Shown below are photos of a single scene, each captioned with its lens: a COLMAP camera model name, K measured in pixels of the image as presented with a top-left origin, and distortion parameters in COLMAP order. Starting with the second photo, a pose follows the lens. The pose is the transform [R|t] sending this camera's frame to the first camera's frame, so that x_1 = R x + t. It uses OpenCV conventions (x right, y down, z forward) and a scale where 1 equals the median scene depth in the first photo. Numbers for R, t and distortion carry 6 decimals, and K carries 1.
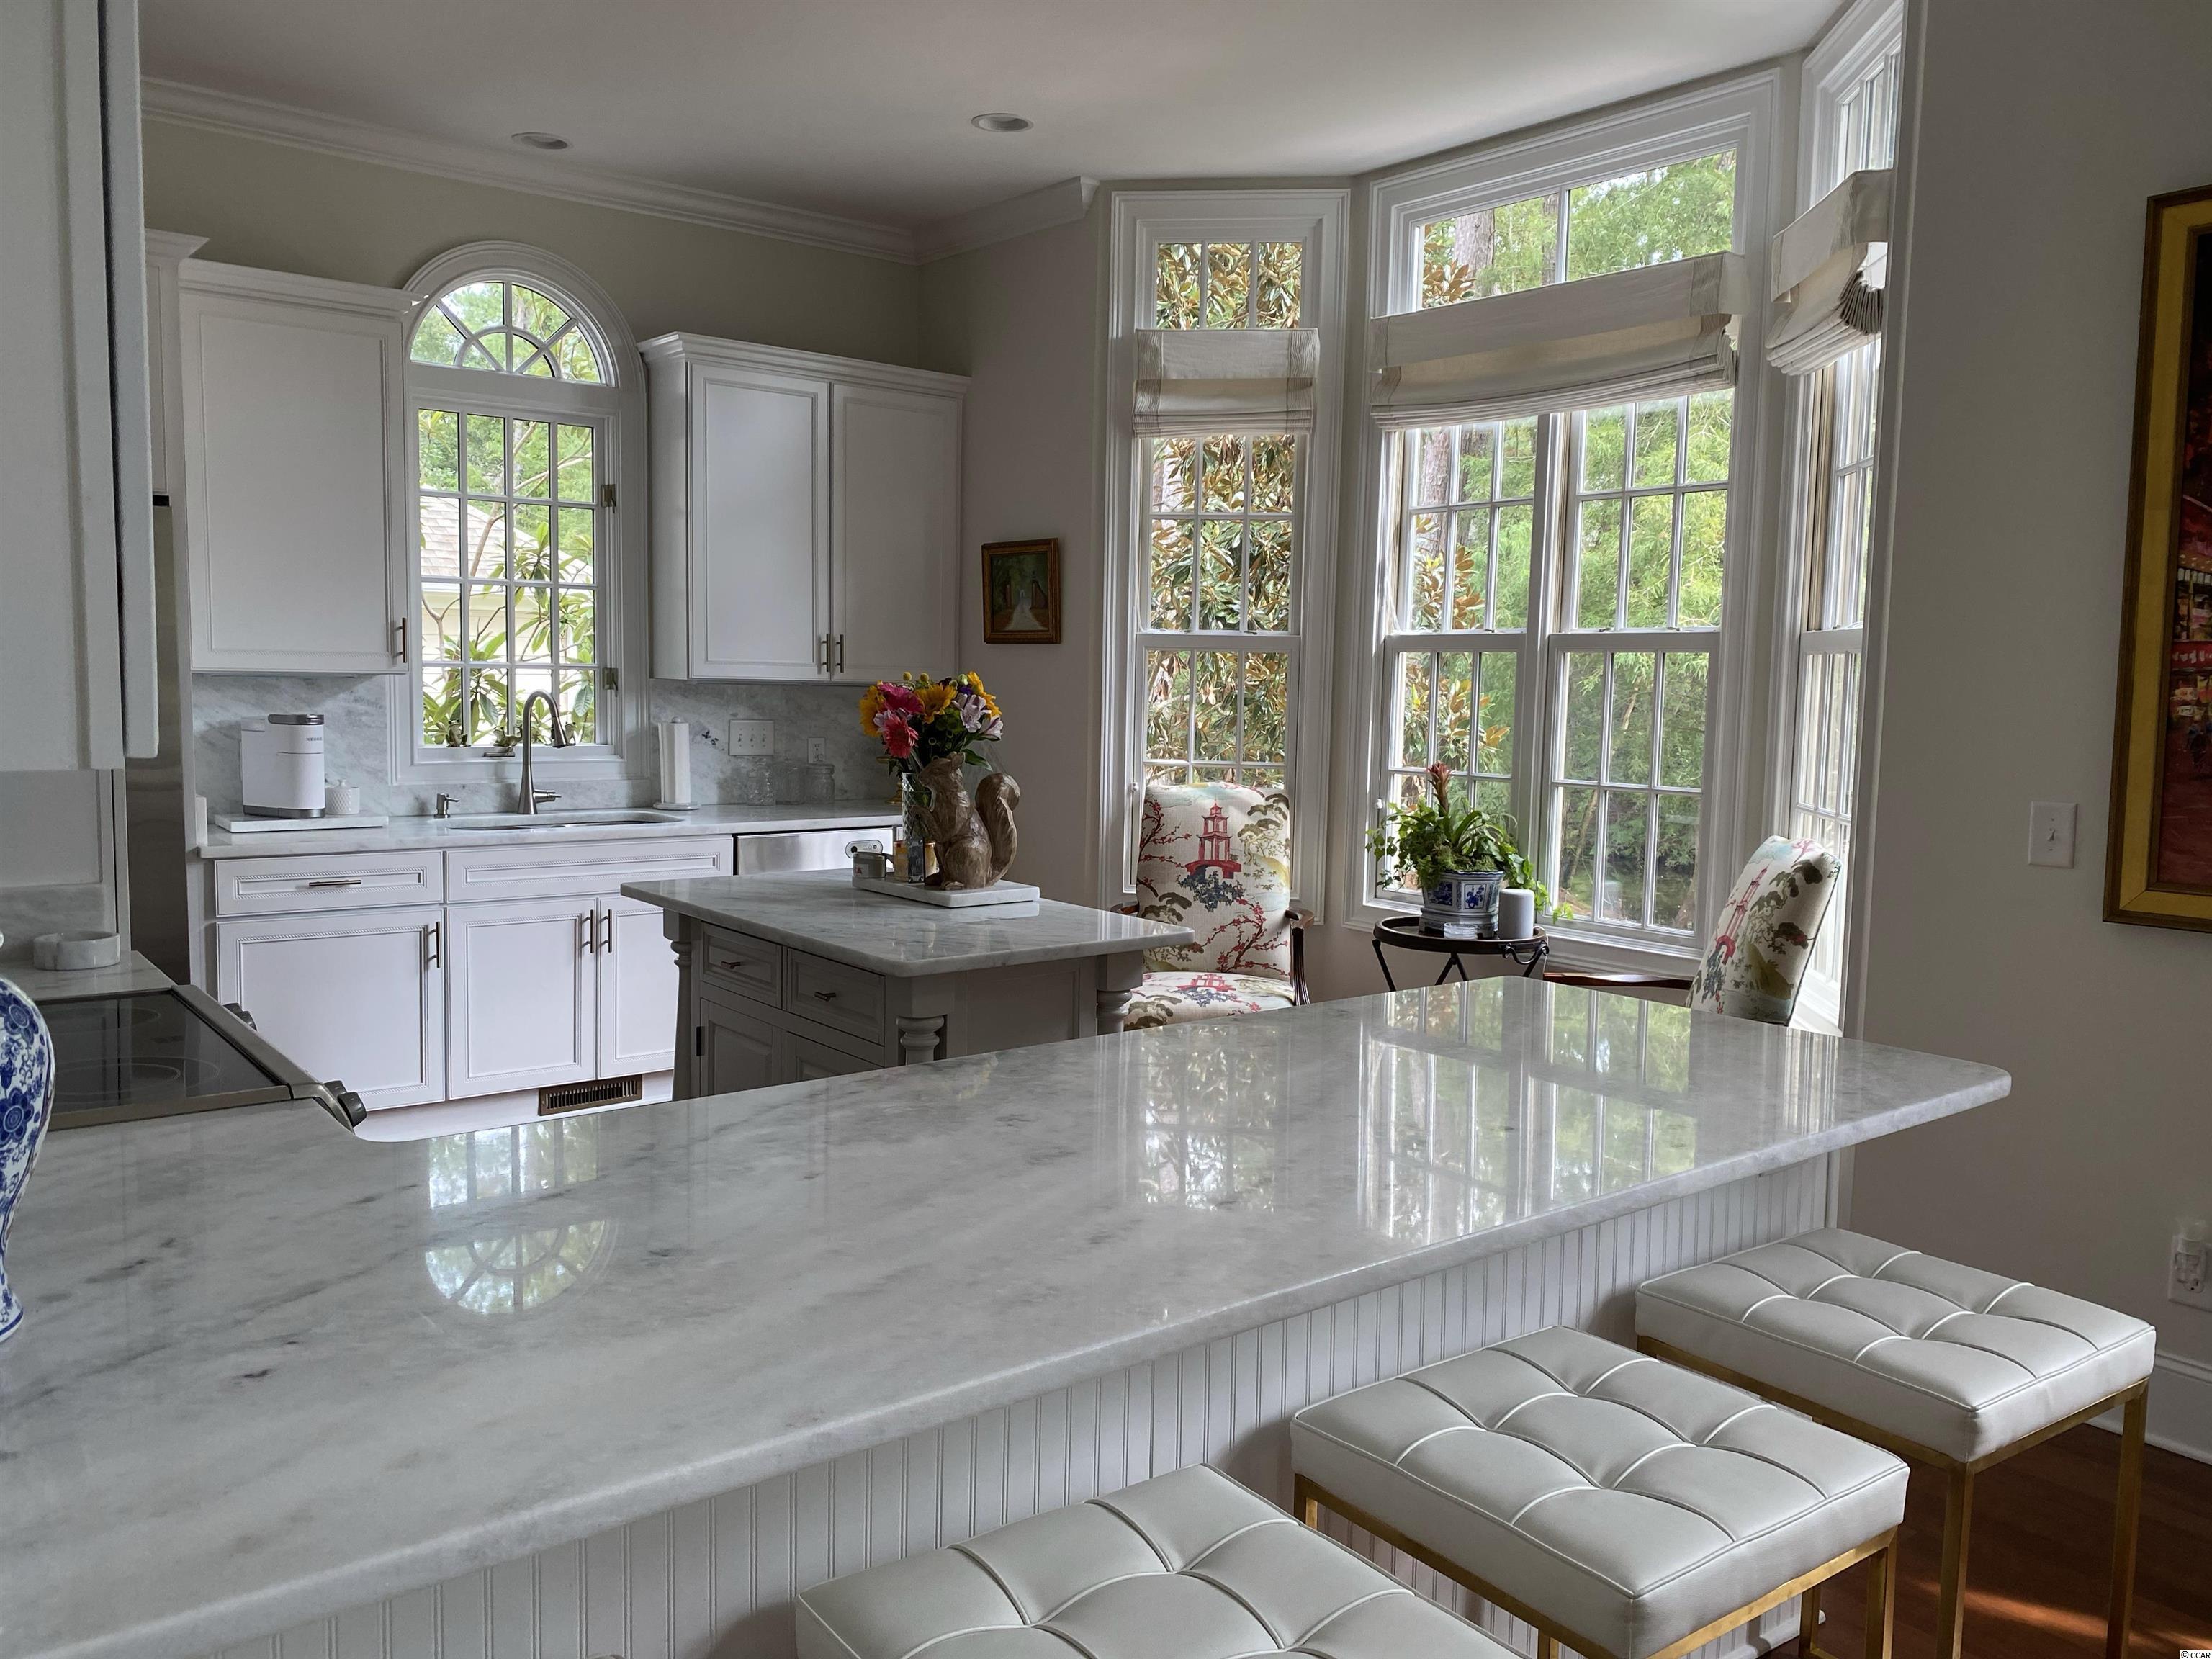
lens RADIAL K [[1689.0, 0, 1109.1], [0, 1689.0, 846.8], [0, 0, 1]] dist [0.005783, -0.035195]
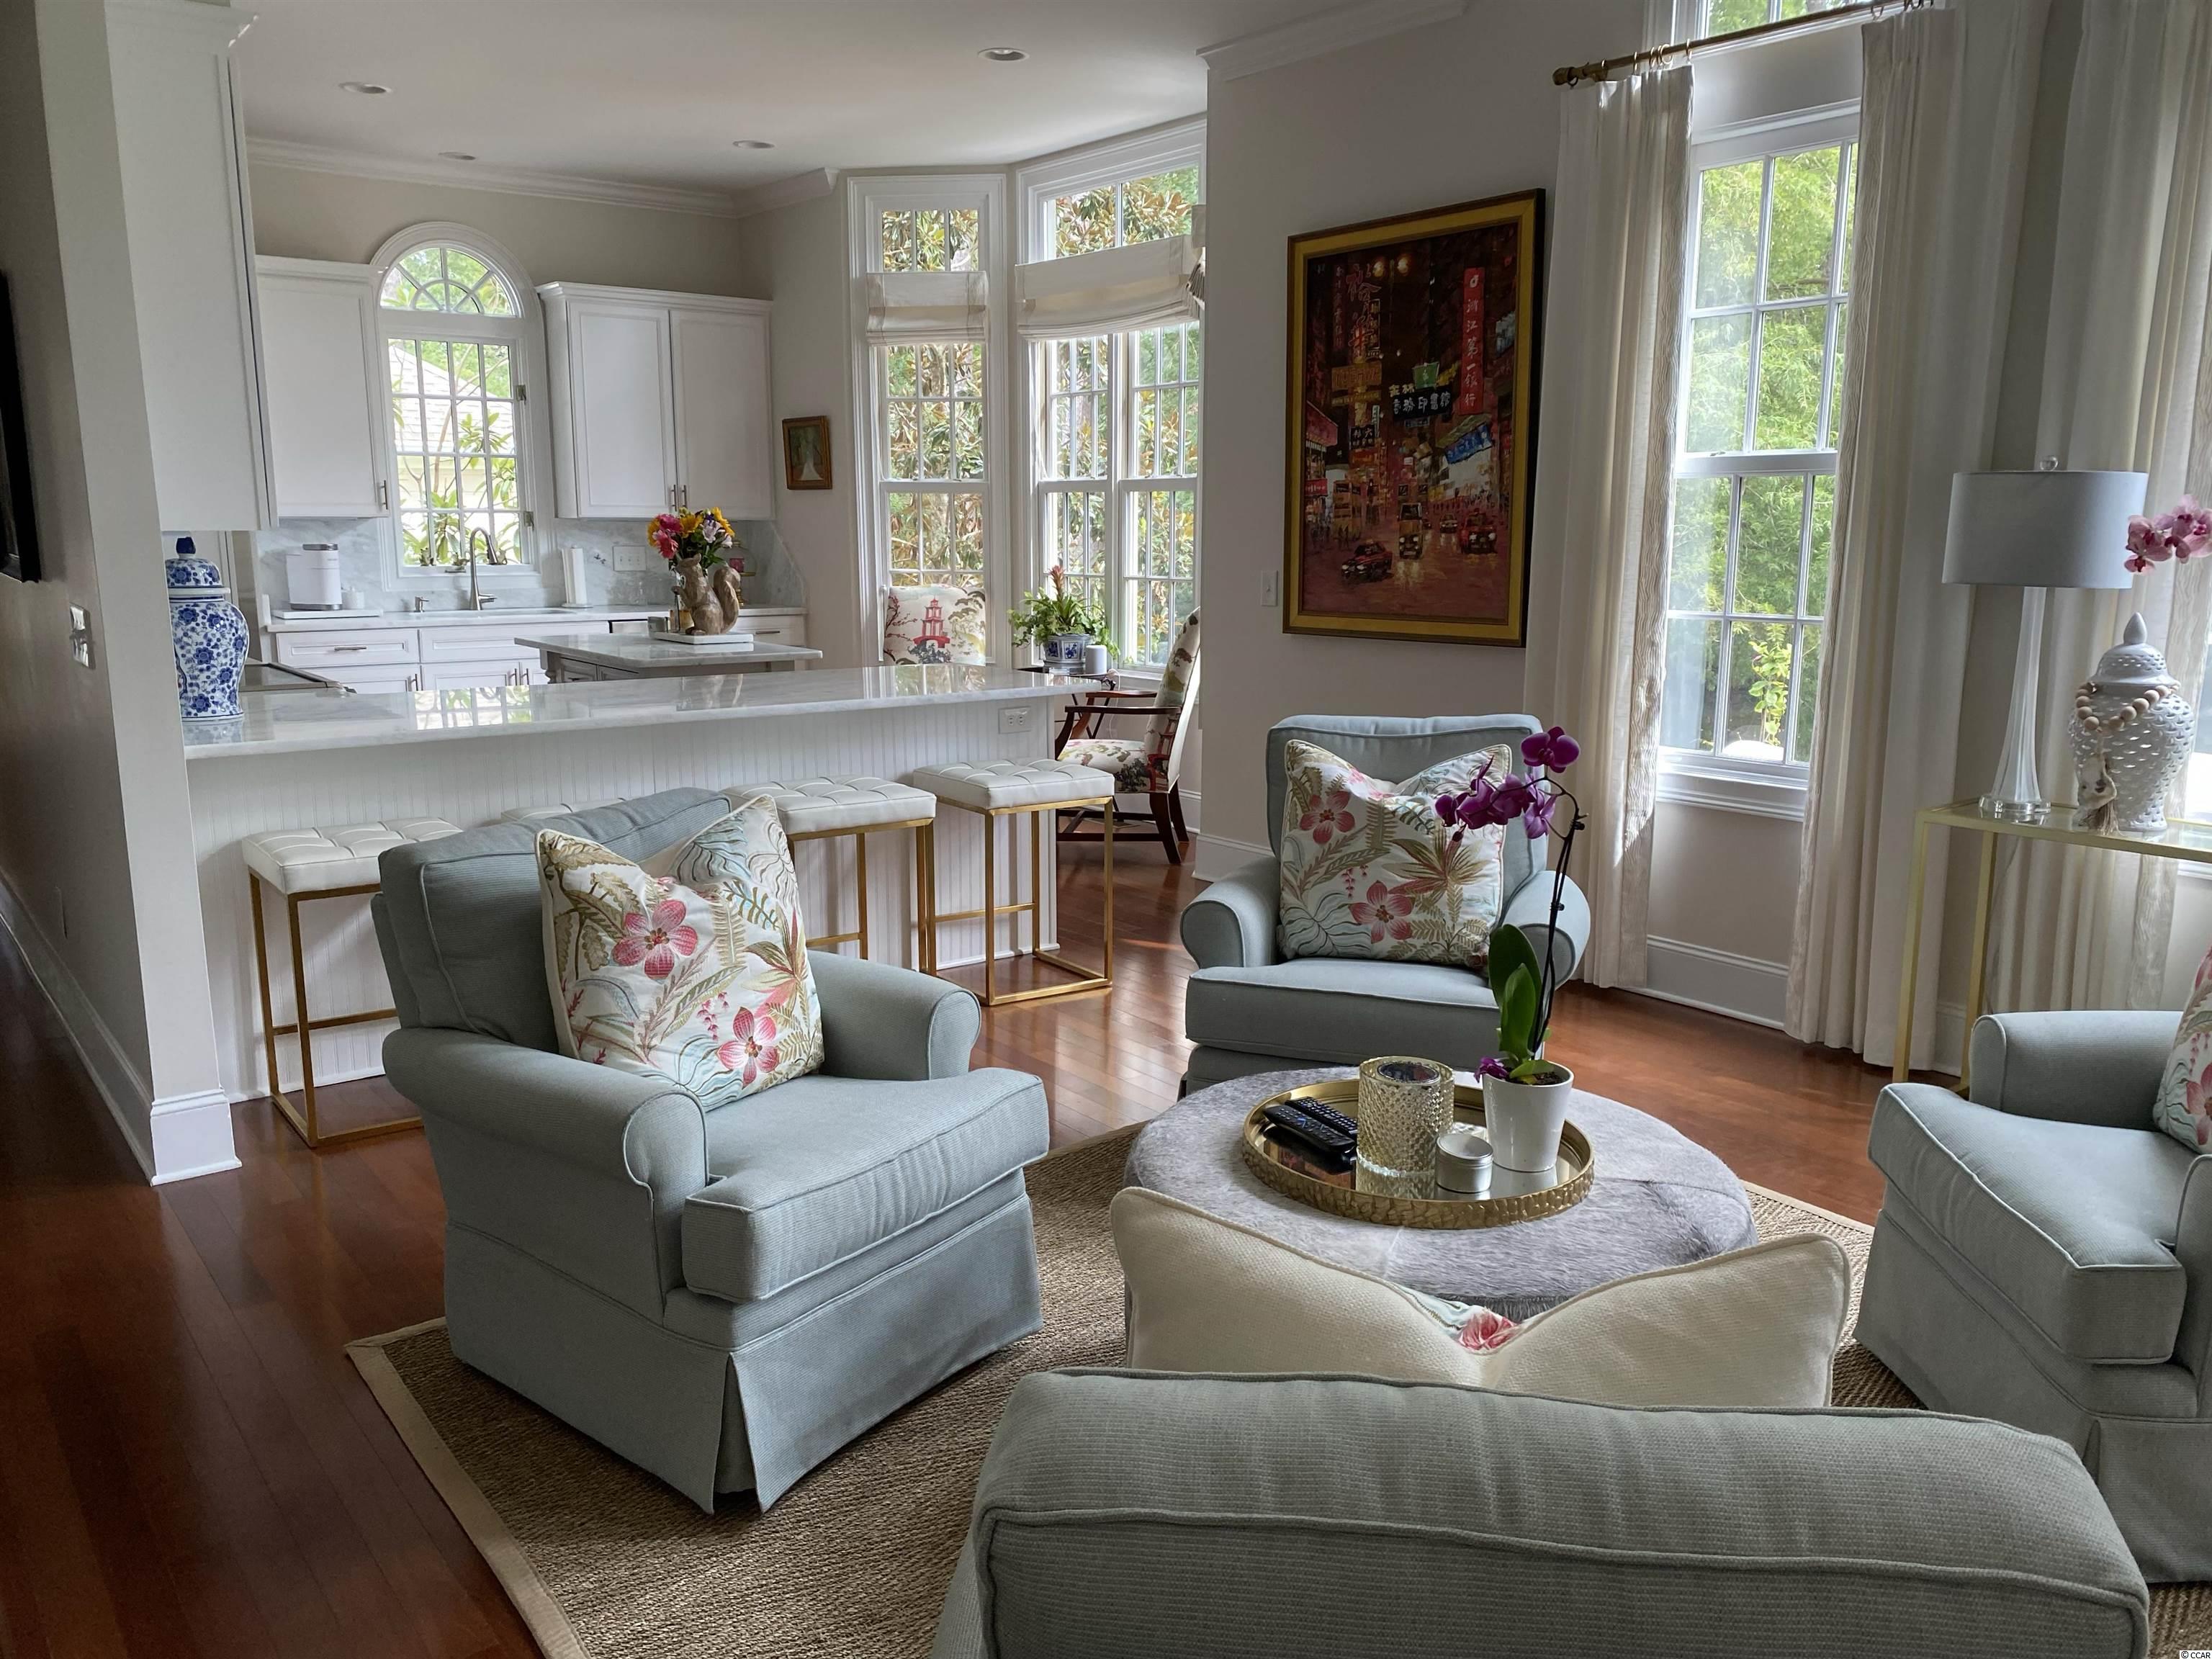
lens RADIAL K [[1689.0, 0, 1105.5], [0, 1689.0, 878.4], [0, 0, 1]] dist [0.005783, -0.035195]
pose [[0.999754, -0.010177, -0.019714, 0.249493], [0.012225, 0.994211, 0.106751, 0.065418], [0.018514, -0.106966, 0.994090, -0.523836]]
